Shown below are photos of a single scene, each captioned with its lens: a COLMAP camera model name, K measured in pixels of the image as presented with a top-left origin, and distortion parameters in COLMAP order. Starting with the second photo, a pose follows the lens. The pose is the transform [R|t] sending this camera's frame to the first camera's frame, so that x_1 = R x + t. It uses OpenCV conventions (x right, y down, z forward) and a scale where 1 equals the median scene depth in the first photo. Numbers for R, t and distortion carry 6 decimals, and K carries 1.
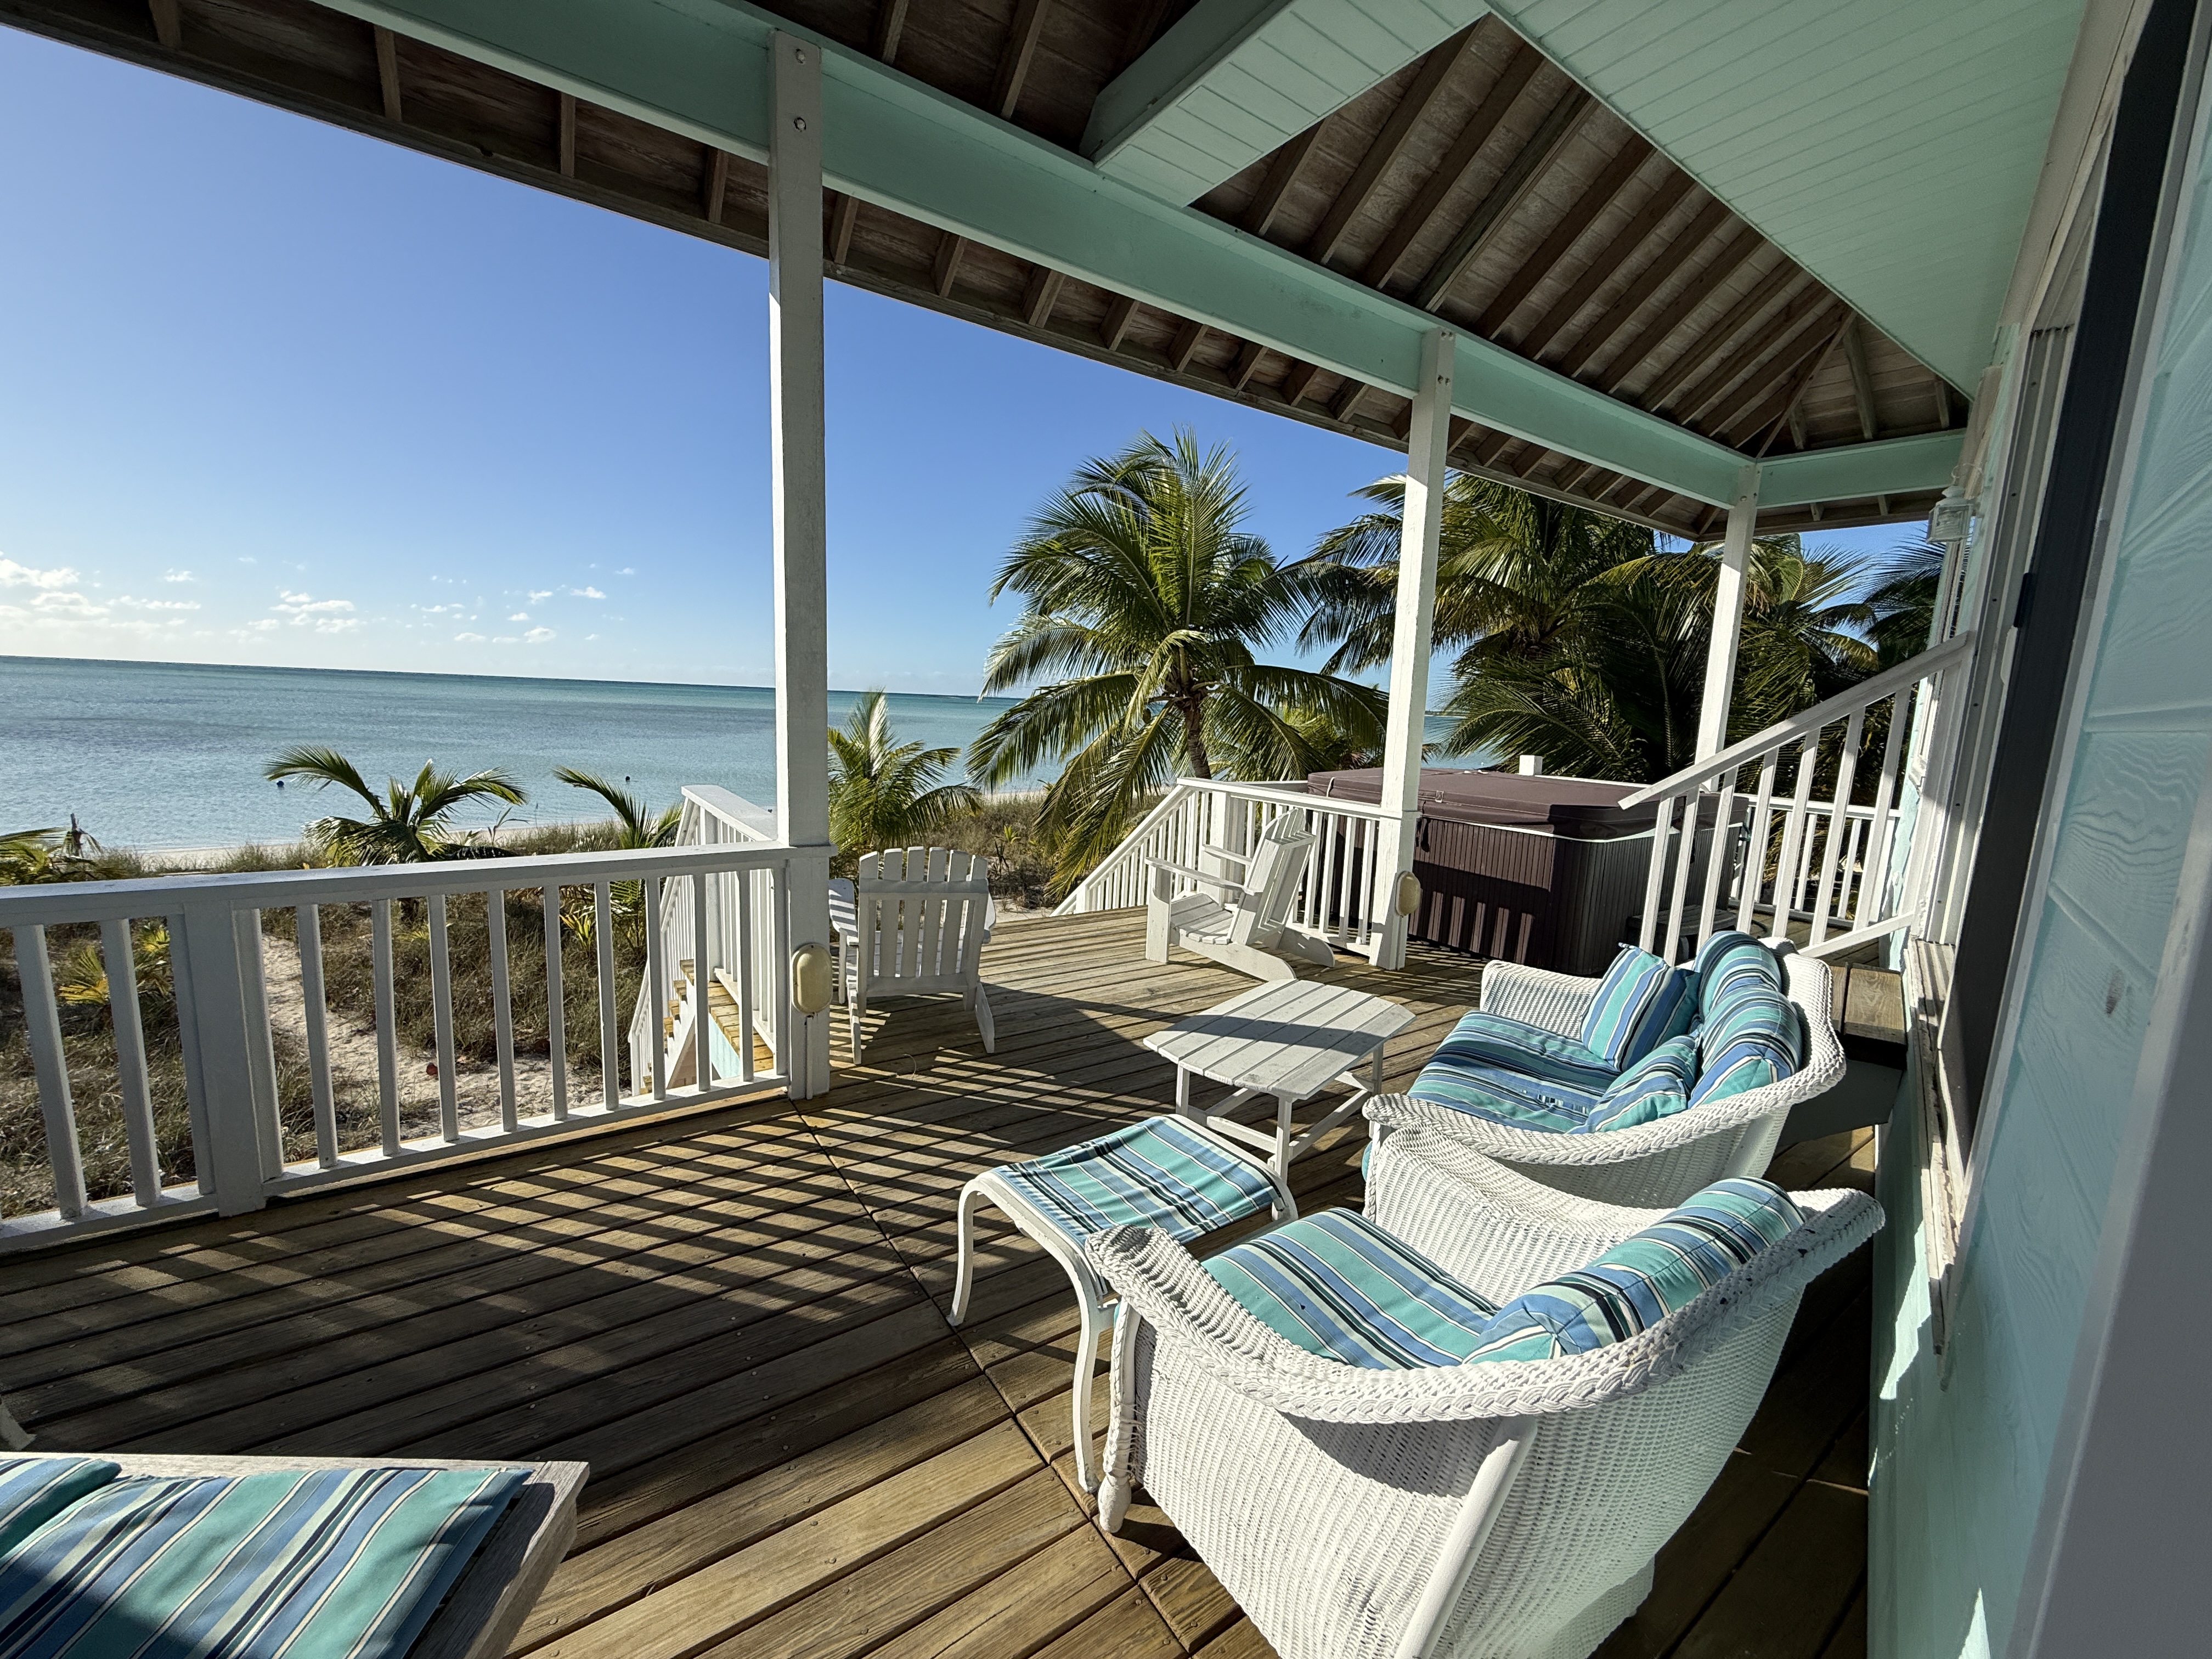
lens RADIAL K [[886.6, 0, 1107.5], [0, 886.6, 824.0], [0, 0, 1]] dist [0.002677, 0.000012]
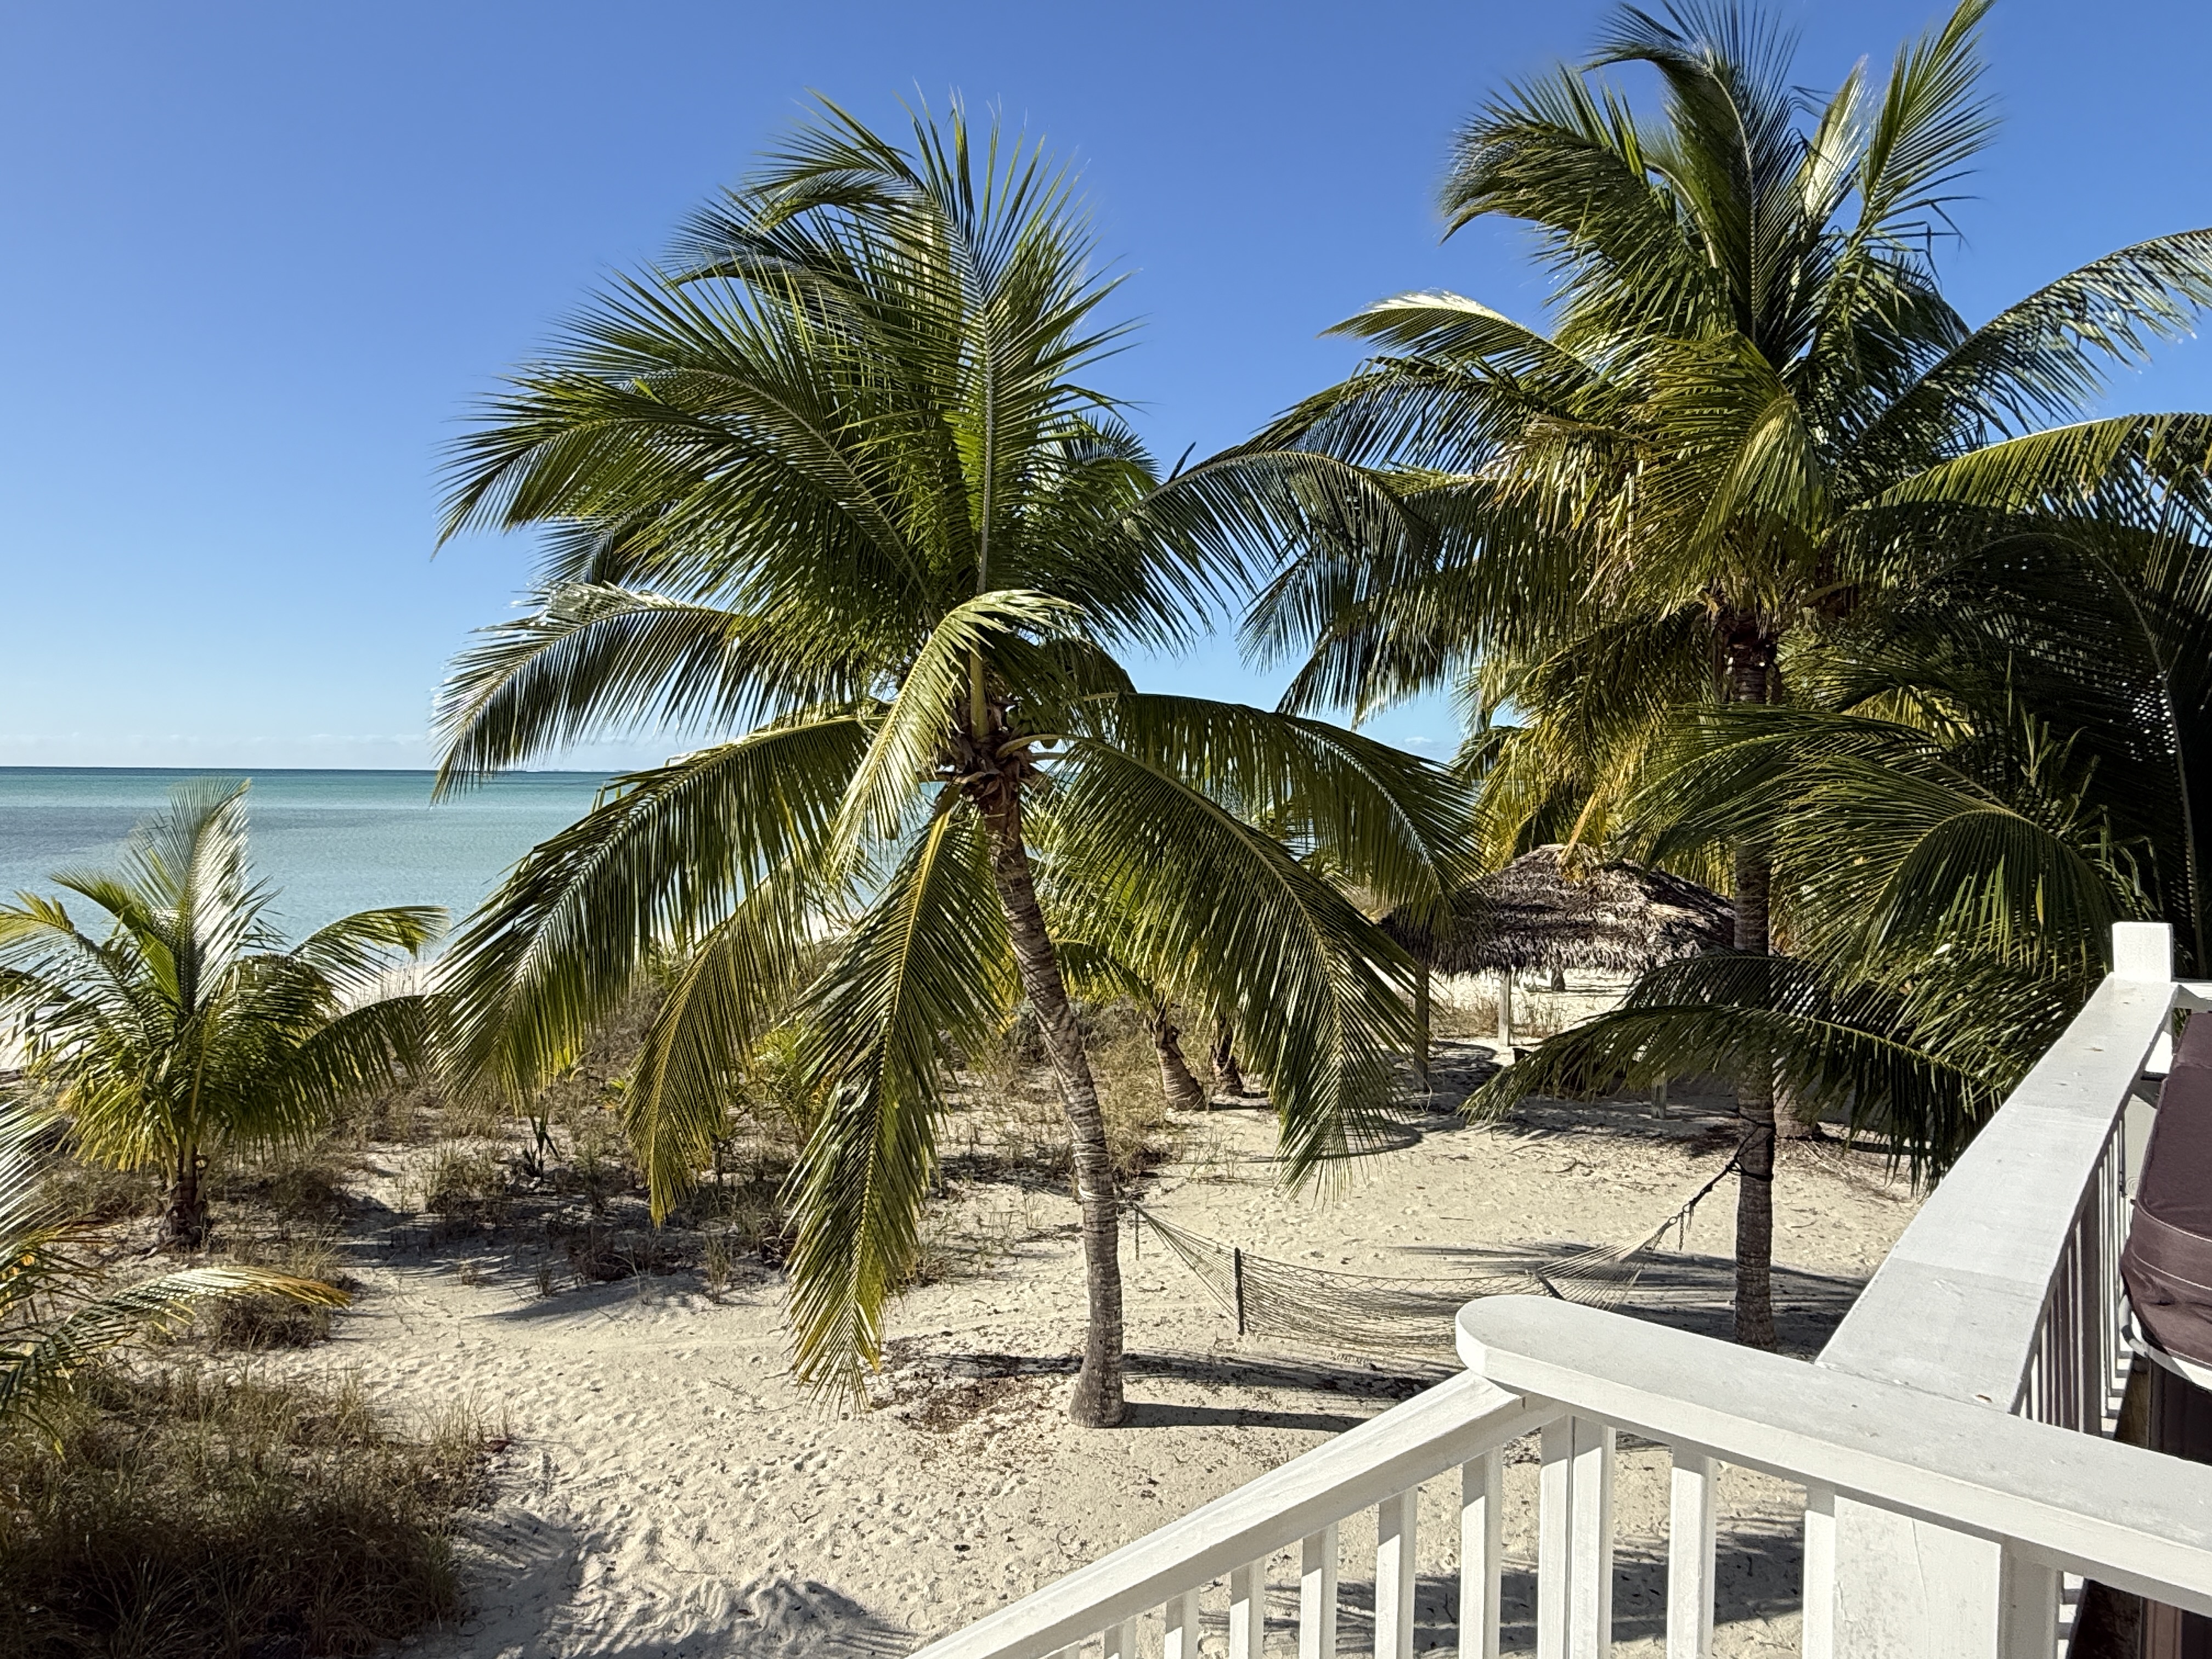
lens RADIAL K [[1368.1, 0, 1092.9], [0, 1368.1, 822.6], [0, 0, 1]] dist [0.002363, -0.000009]
pose [[0.969099, -0.041911, 0.243086, -0.014862], [0.065304, 0.993890, -0.088987, -0.063172], [-0.237871, 0.102111, 0.965914, 0.387768]]
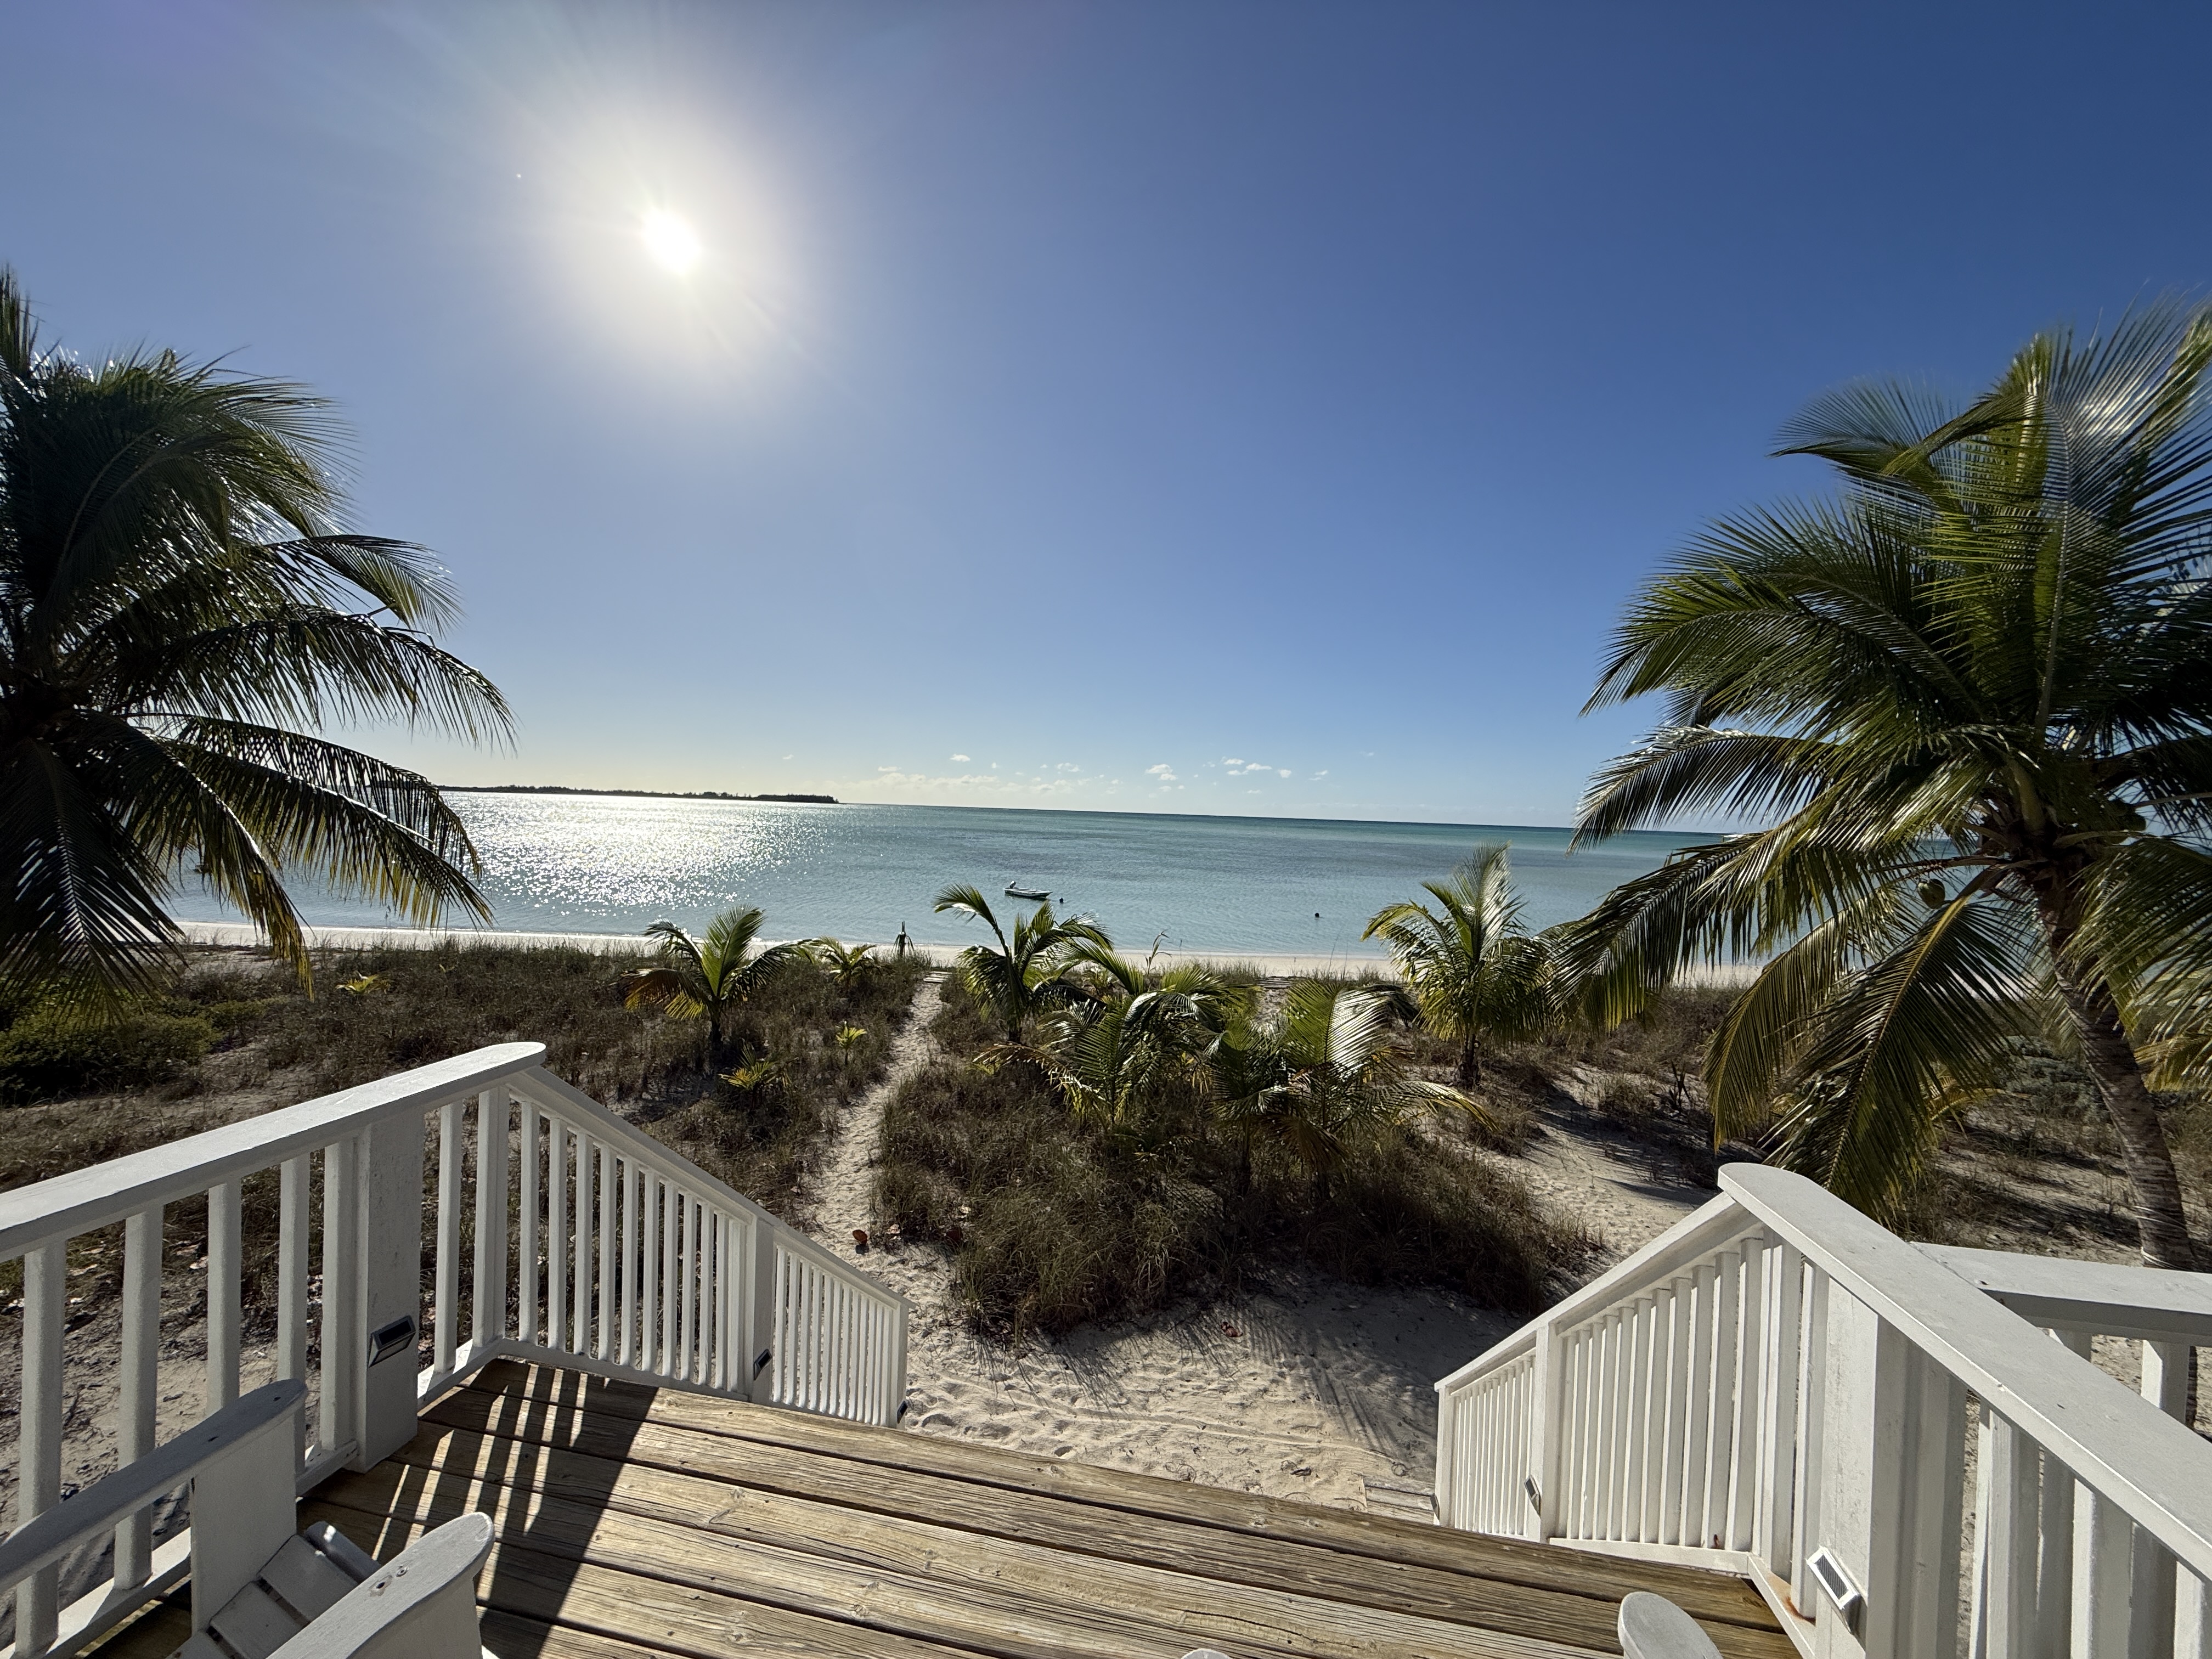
lens RADIAL K [[886.6, 0, 1108.6], [0, 886.6, 815.7], [0, 0, 1]] dist [0.002677, 0.000012]
pose [[0.701720, -0.010397, -0.712377, 0.078508], [-0.108367, 0.986702, -0.121146, -0.055713], [0.704163, 0.162208, 0.691261, 0.313810]]
